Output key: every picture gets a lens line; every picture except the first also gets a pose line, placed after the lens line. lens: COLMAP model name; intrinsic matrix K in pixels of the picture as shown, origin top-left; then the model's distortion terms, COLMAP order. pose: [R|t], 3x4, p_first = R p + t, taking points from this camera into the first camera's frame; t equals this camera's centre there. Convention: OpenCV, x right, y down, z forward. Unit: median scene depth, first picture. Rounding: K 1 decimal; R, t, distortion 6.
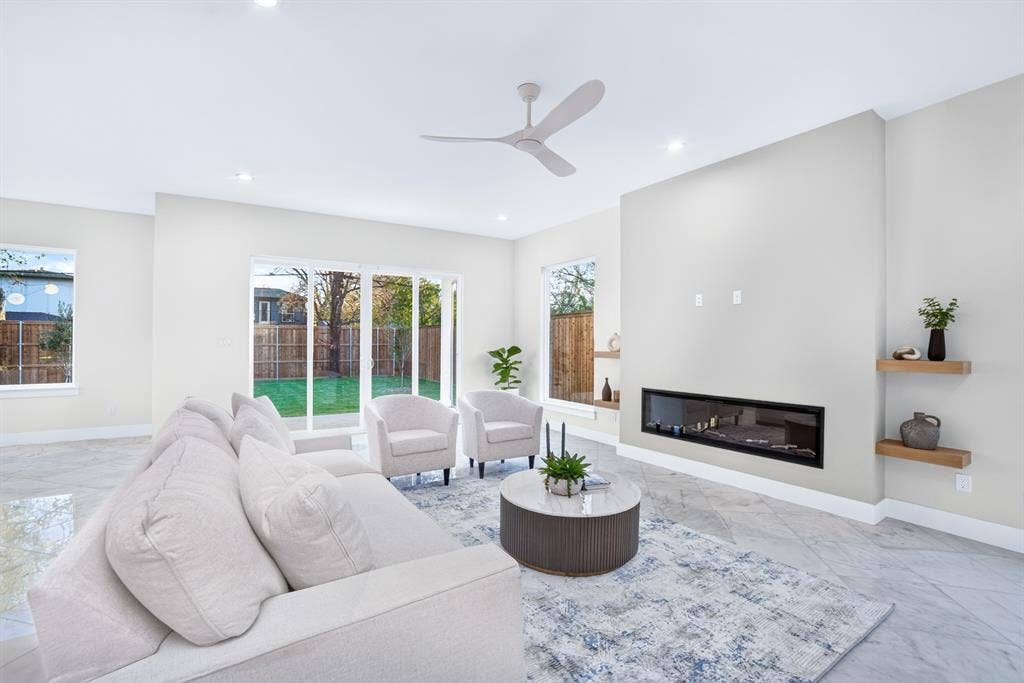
lens RADIAL K [[440.9, 0, 499.8], [0, 440.9, 336.6], [0, 0, 1]] dist [-0.098207, 0.035636]
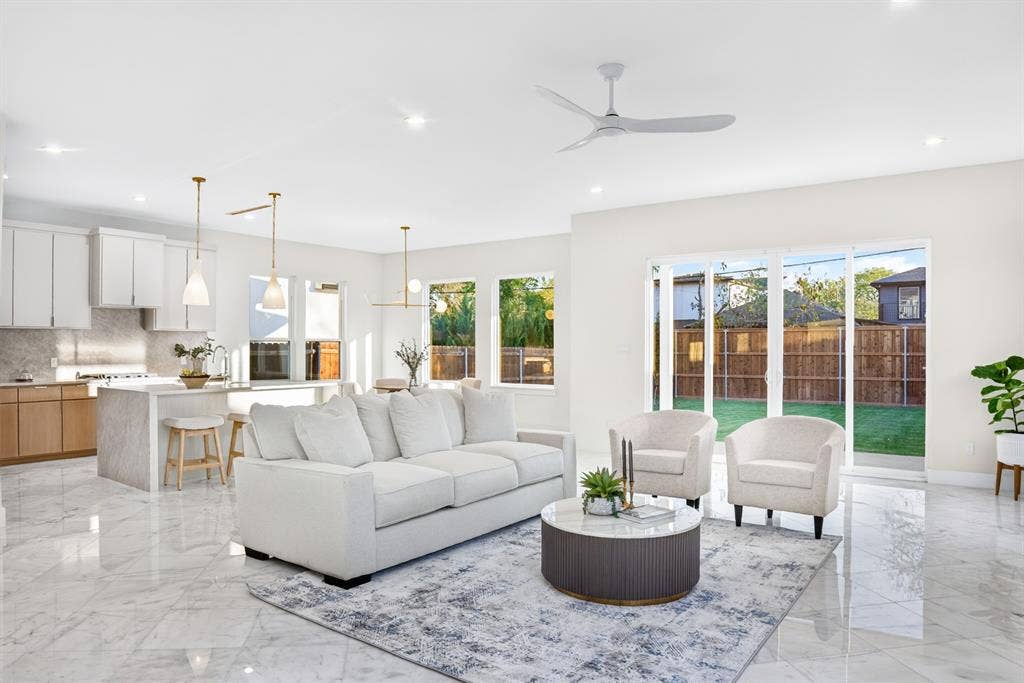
lens RADIAL K [[674.8, 0, 497.1], [0, 674.8, 344.4], [0, 0, 1]] dist [-0.128069, 0.062640]
pose [[0.361204, -0.004835, -0.932474, 0.867134], [0.006371, 0.999976, -0.002717, 0.007576], [0.932465, -0.004960, 0.361226, 0.189642]]
